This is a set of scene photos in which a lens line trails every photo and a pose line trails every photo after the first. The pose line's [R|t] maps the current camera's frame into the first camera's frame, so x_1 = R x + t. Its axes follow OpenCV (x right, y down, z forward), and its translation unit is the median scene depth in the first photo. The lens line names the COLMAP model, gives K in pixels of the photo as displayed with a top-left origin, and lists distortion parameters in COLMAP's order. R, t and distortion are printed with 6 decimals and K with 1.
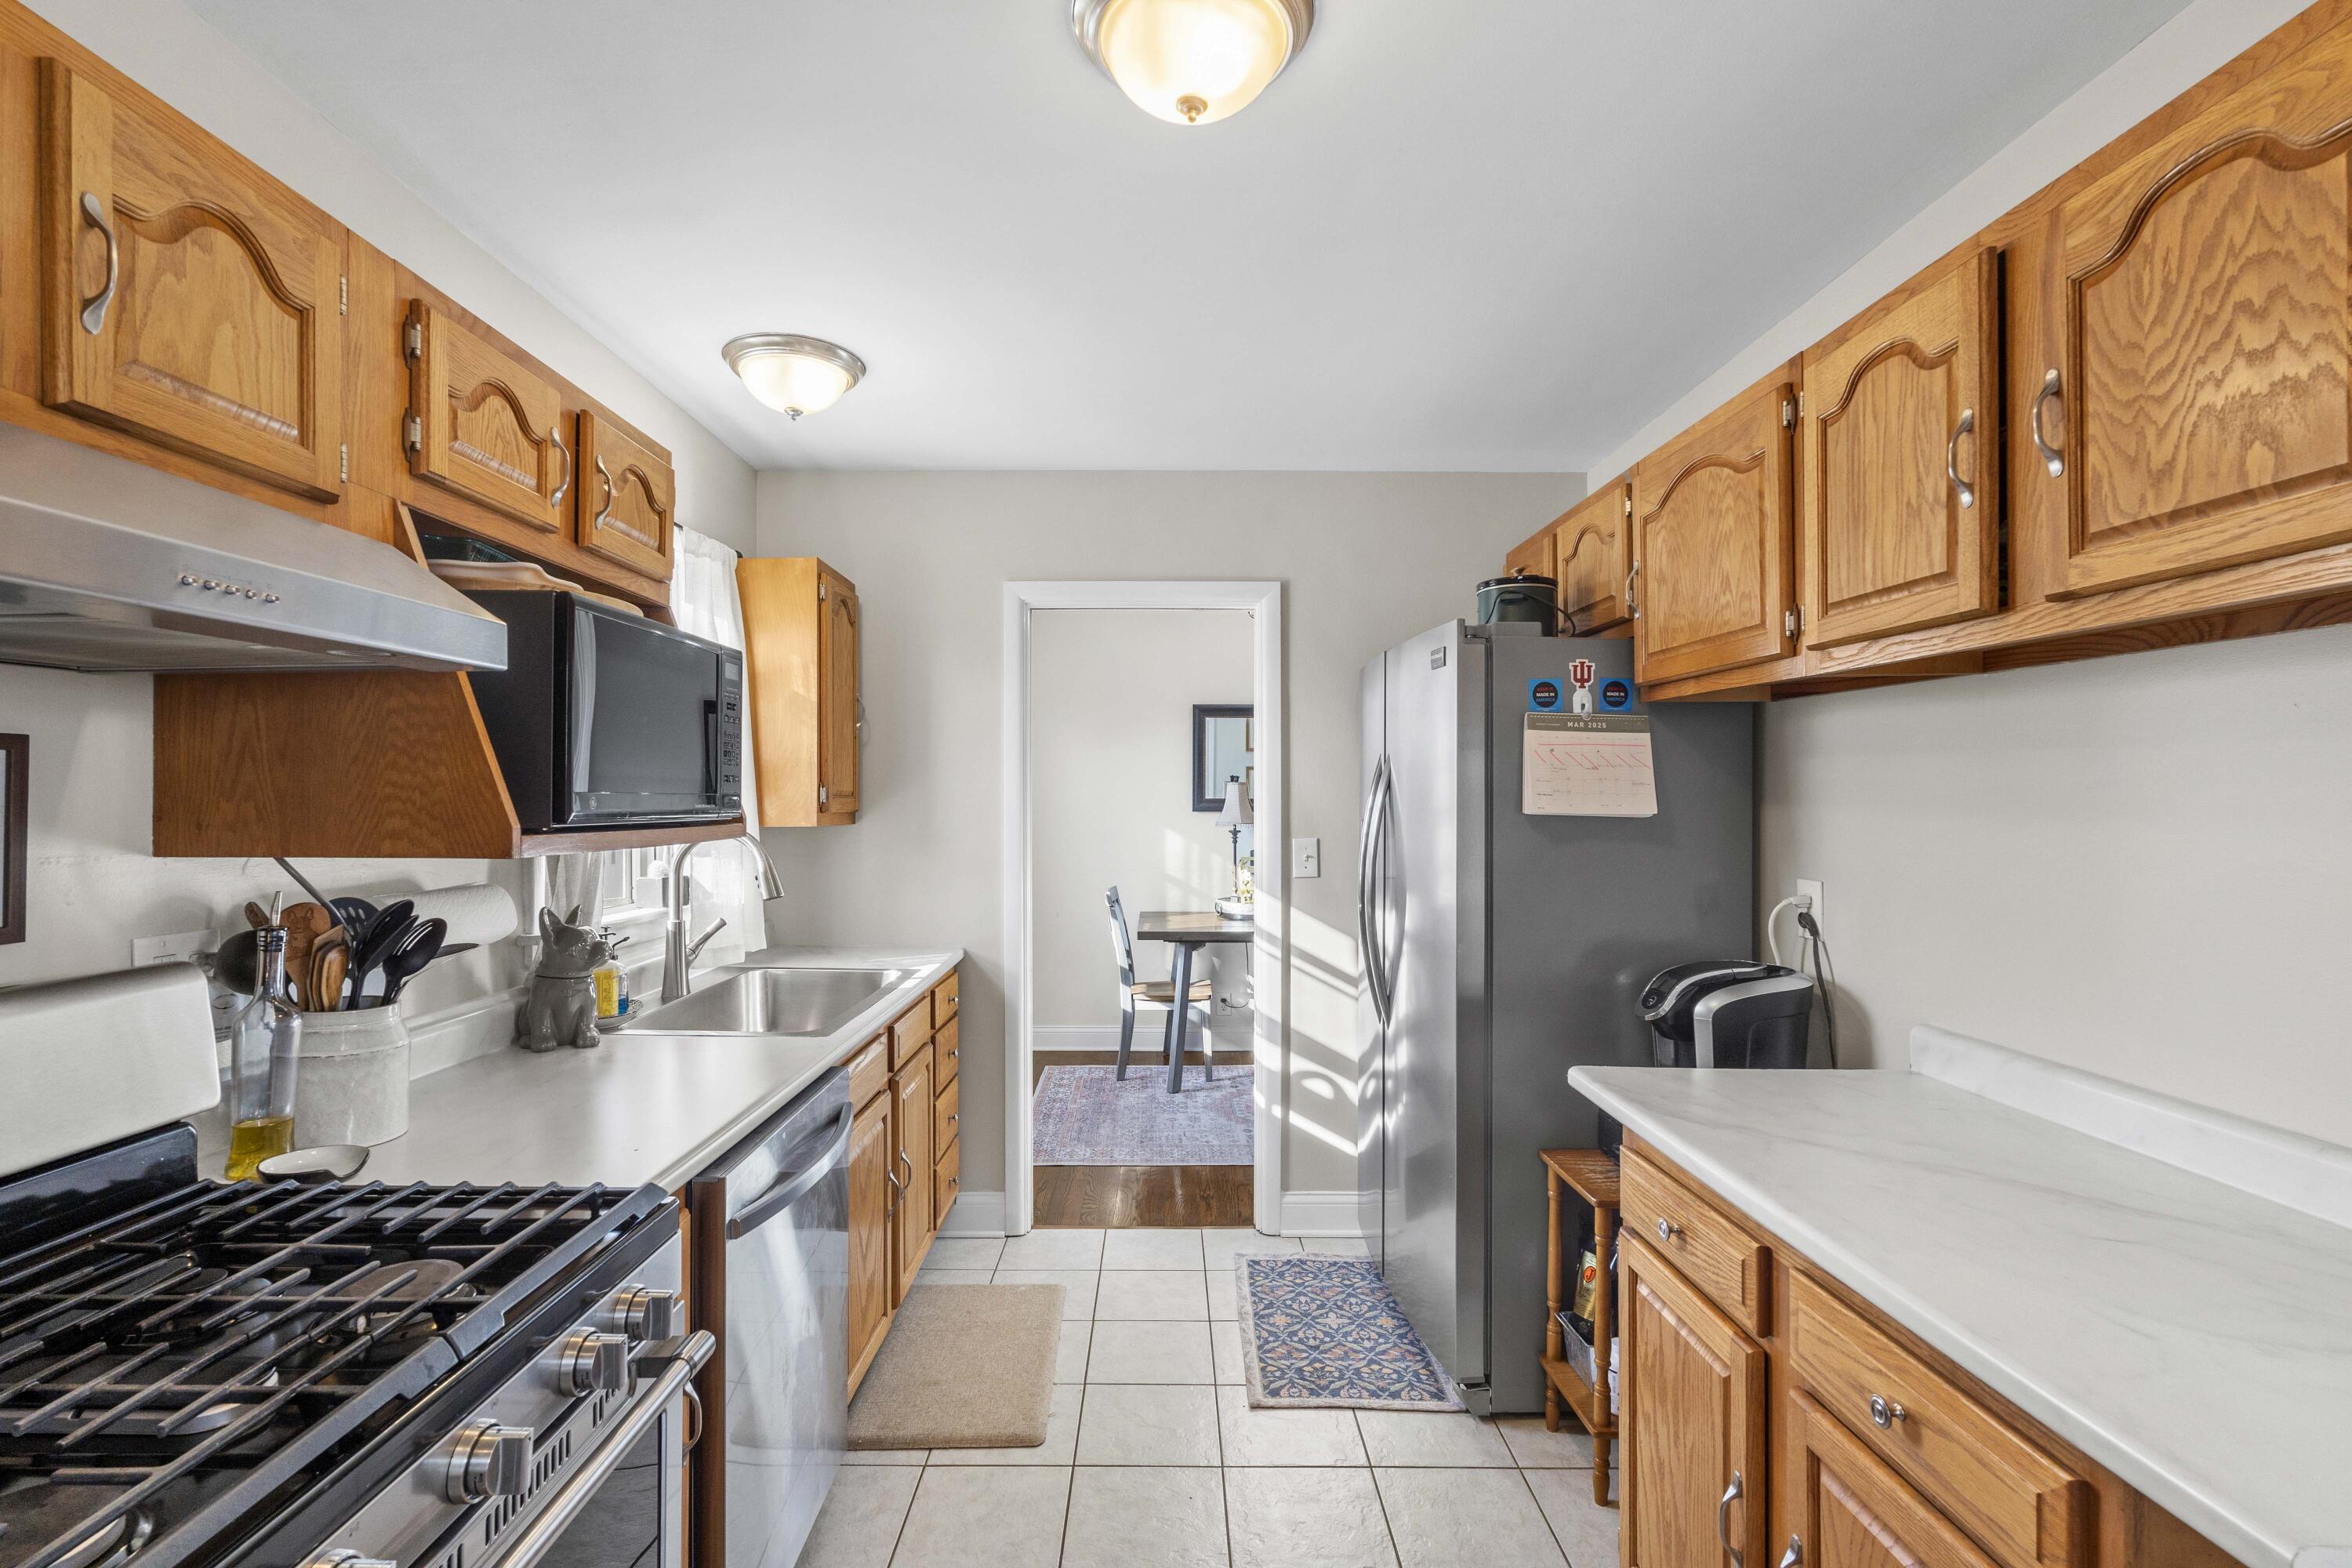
lens RADIAL K [[1058.3, 0, 1166.9], [0, 1058.3, 793.0], [0, 0, 1]] dist [-0.004809, -0.000434]
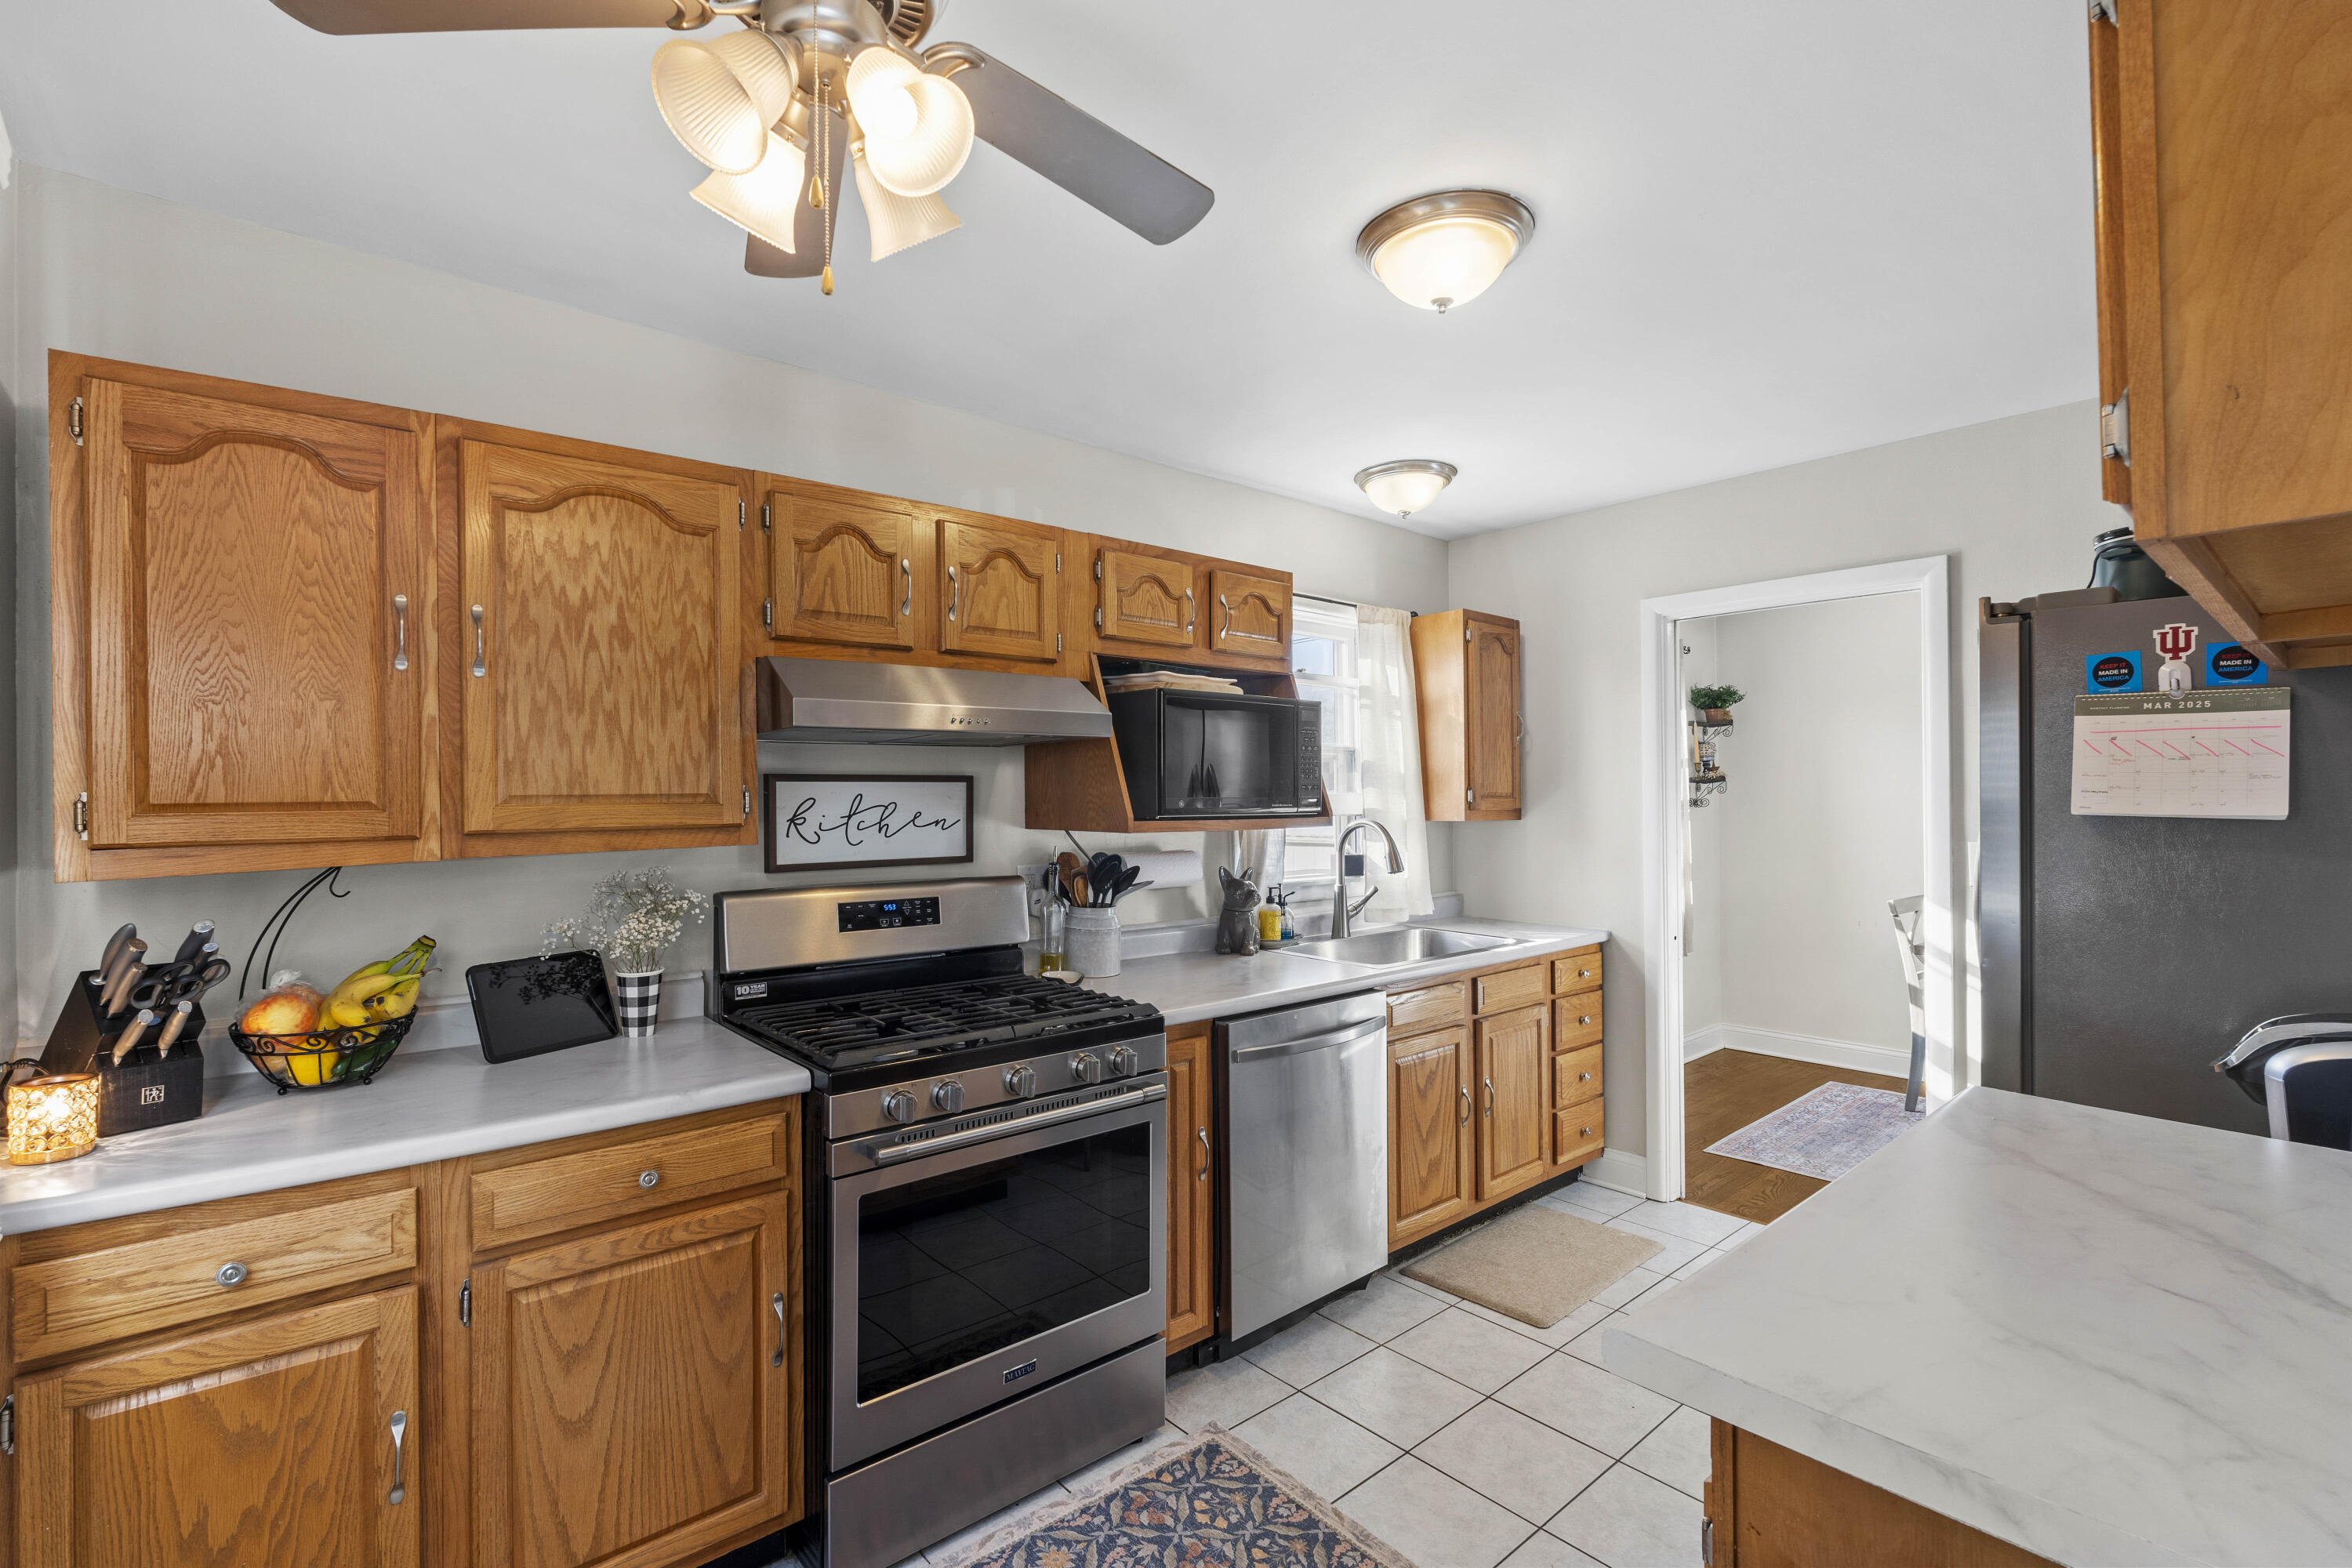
lens RADIAL K [[1058.3, 0, 1189.9], [0, 1058.3, 790.9], [0, 0, 1]] dist [-0.004809, -0.000434]
pose [[0.660263, -0.010286, -0.750964, 0.556746], [0.010052, 0.999938, -0.004857, -0.002164], [0.750968, -0.004342, 0.660325, -0.115231]]
